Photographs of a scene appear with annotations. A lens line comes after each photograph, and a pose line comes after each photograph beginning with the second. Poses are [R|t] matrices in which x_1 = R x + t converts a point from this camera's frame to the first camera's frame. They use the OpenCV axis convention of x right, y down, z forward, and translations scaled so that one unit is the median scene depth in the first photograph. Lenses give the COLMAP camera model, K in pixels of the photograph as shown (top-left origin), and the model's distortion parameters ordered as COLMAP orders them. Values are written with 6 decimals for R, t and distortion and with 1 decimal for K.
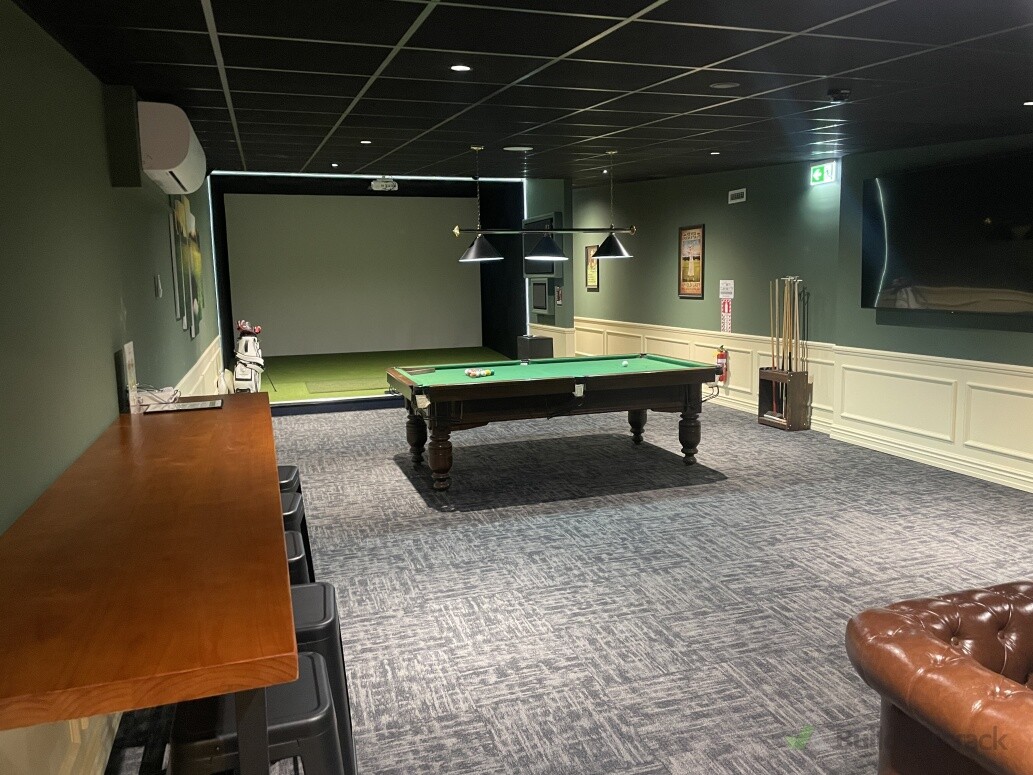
lens RADIAL K [[779.3, 0, 517.1], [0, 779.3, 385.2], [0, 0, 1]] dist [0.009691, 0.000508]
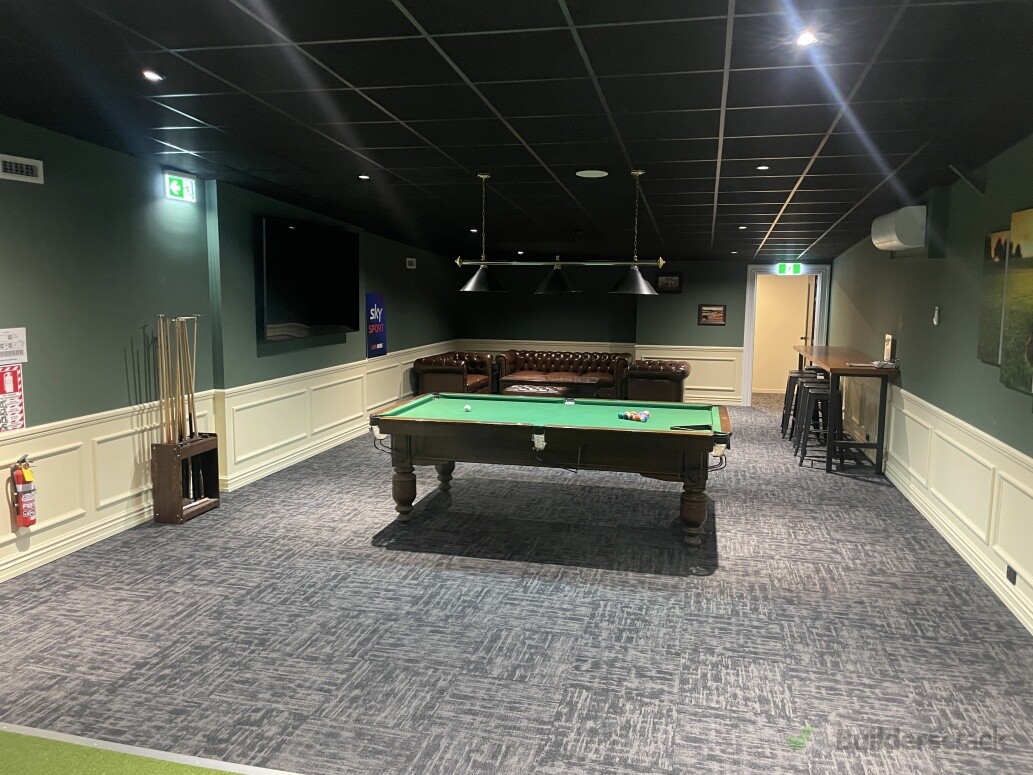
lens RADIAL K [[779.3, 0, 517.8], [0, 779.3, 386.7], [0, 0, 1]] dist [0.009691, 0.000508]
pose [[-0.855593, -0.055353, 0.514681, -0.354465], [0.078583, 0.968854, 0.234831, -0.244972], [-0.511650, 0.241365, -0.824595, 1.611460]]
